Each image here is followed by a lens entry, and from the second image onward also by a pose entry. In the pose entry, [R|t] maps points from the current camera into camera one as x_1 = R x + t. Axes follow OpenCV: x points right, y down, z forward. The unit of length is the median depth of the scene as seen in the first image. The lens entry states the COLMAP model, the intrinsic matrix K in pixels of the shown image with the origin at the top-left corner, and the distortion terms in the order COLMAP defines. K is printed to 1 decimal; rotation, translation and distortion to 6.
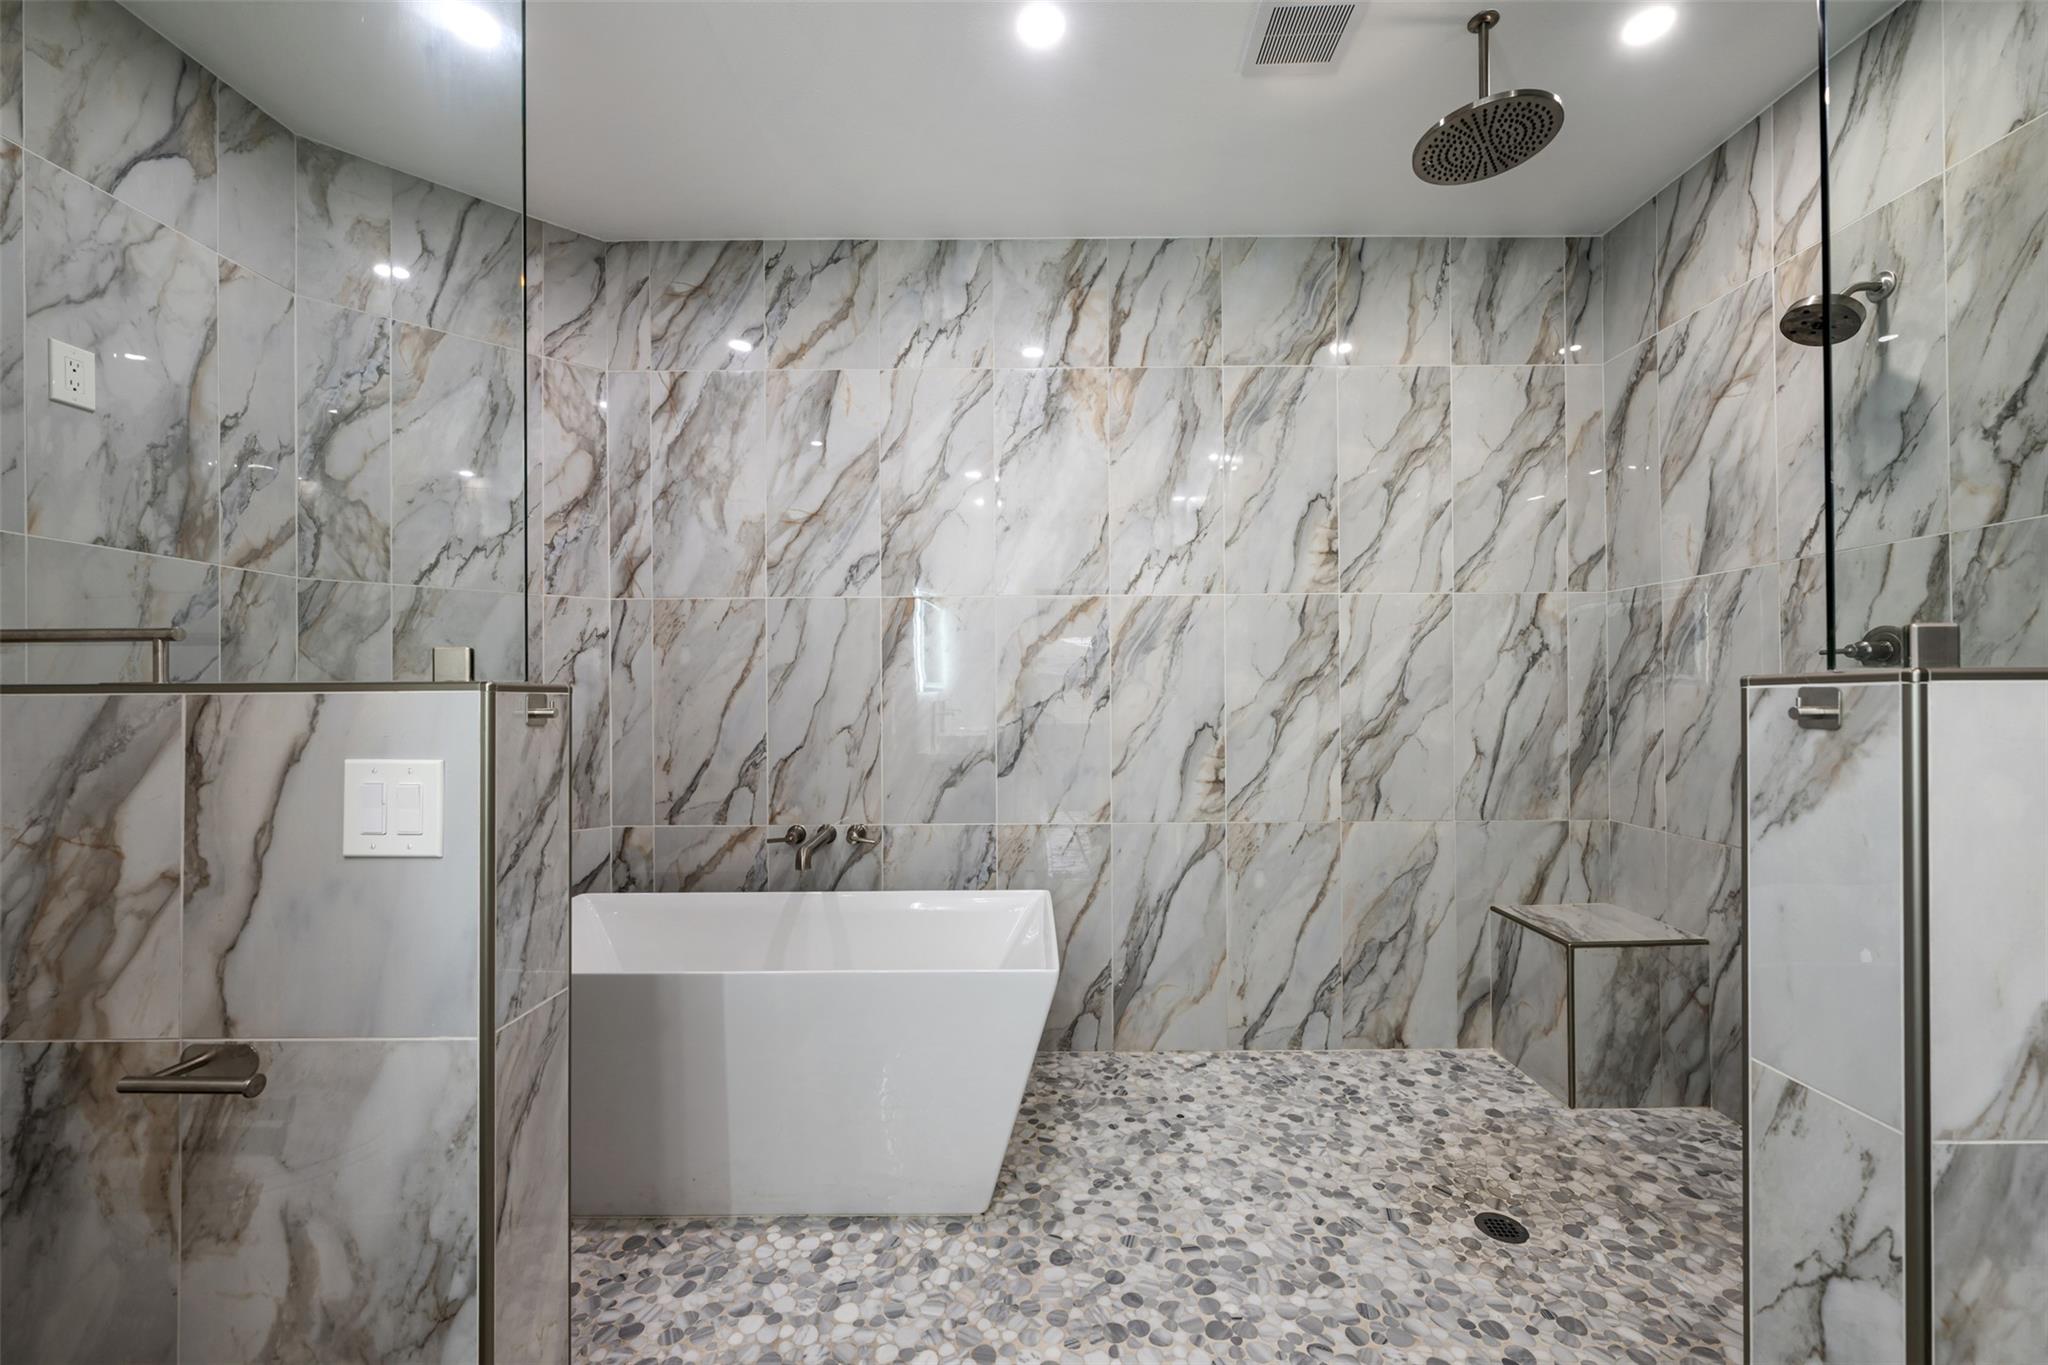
lens RADIAL K [[816.4, 0, 1025.2], [0, 816.4, 685.1], [0, 0, 1]] dist [-0.001389, -0.000099]
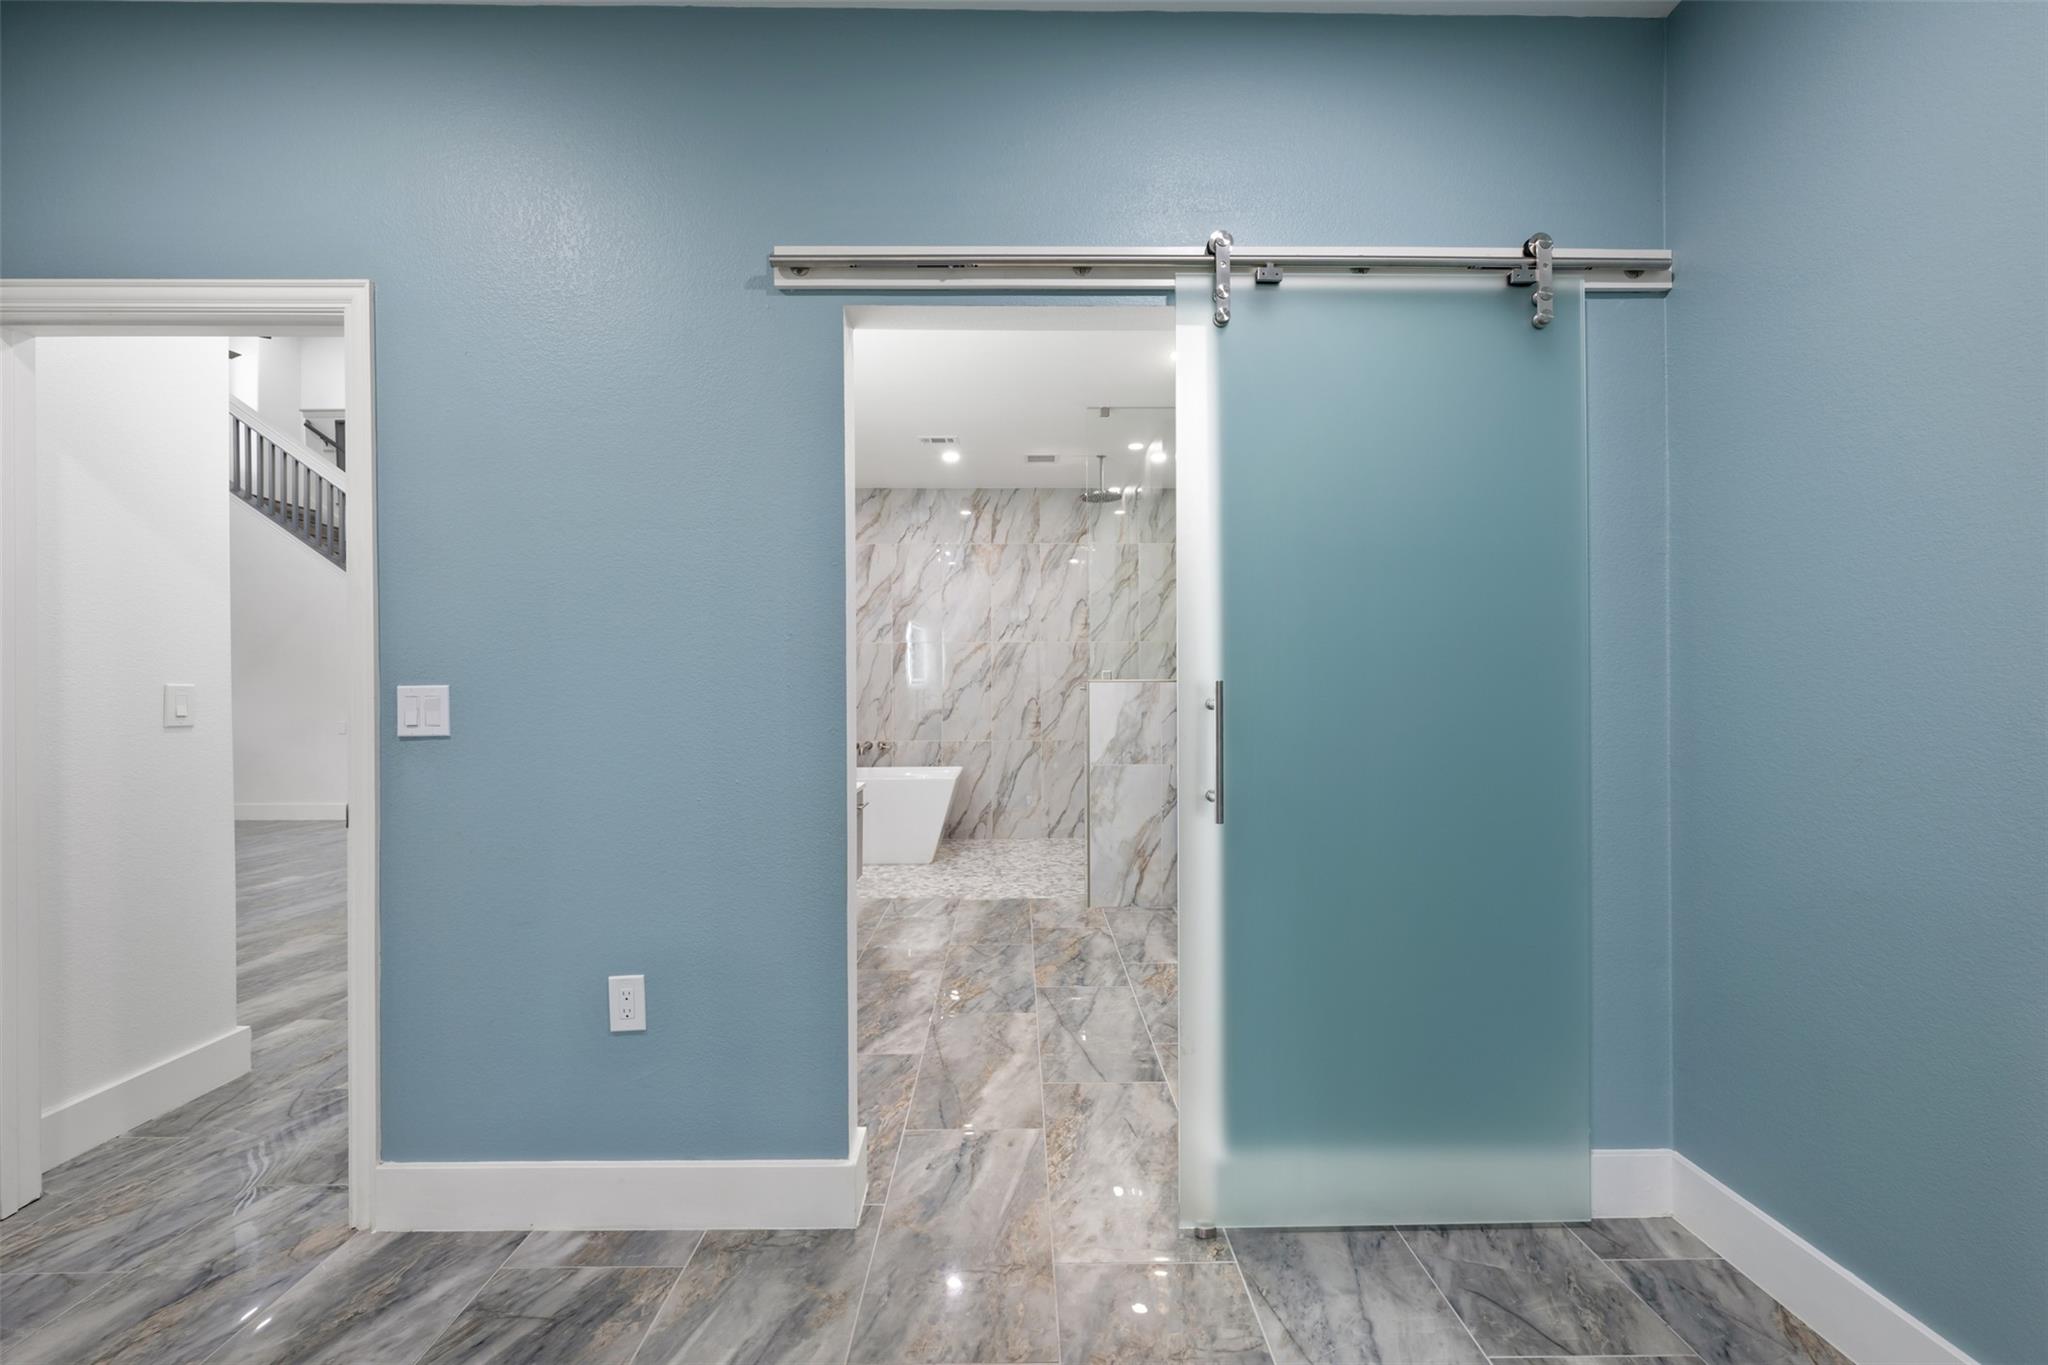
lens RADIAL K [[816.4, 0, 1023.1], [0, 816.4, 682.6], [0, 0, 1]] dist [-0.001389, -0.000099]
pose [[0.999944, 0.002402, 0.010336, 0.170128], [-0.002407, 0.999997, 0.000525, 0.003122], [-0.010335, -0.000550, 0.999946, -1.316214]]
